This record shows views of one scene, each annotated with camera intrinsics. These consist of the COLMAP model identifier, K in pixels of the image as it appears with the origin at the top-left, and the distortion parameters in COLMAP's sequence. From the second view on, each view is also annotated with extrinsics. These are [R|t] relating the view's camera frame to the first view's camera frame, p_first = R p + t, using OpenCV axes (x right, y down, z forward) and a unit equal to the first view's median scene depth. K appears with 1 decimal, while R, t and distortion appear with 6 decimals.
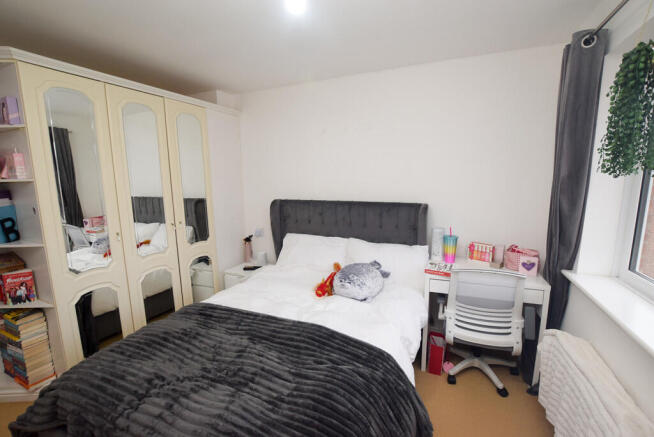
lens RADIAL K [[287.8, 0, 328.4], [0, 287.8, 219.8], [0, 0, 1]] dist [-0.021397, -0.000183]
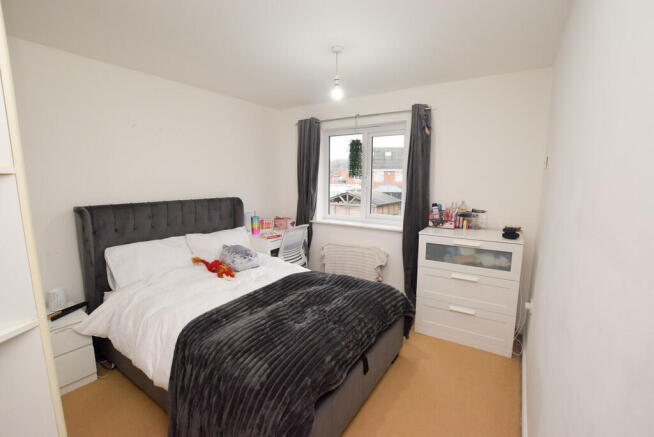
lens RADIAL K [[287.8, 0, 327.2], [0, 287.8, 220.4], [0, 0, 1]] dist [-0.021397, -0.000183]
pose [[0.182870, -0.137052, 0.973538, -0.954494], [0.135612, 0.984286, 0.113091, -0.041715], [-0.973739, 0.111342, 0.198583, 0.311618]]
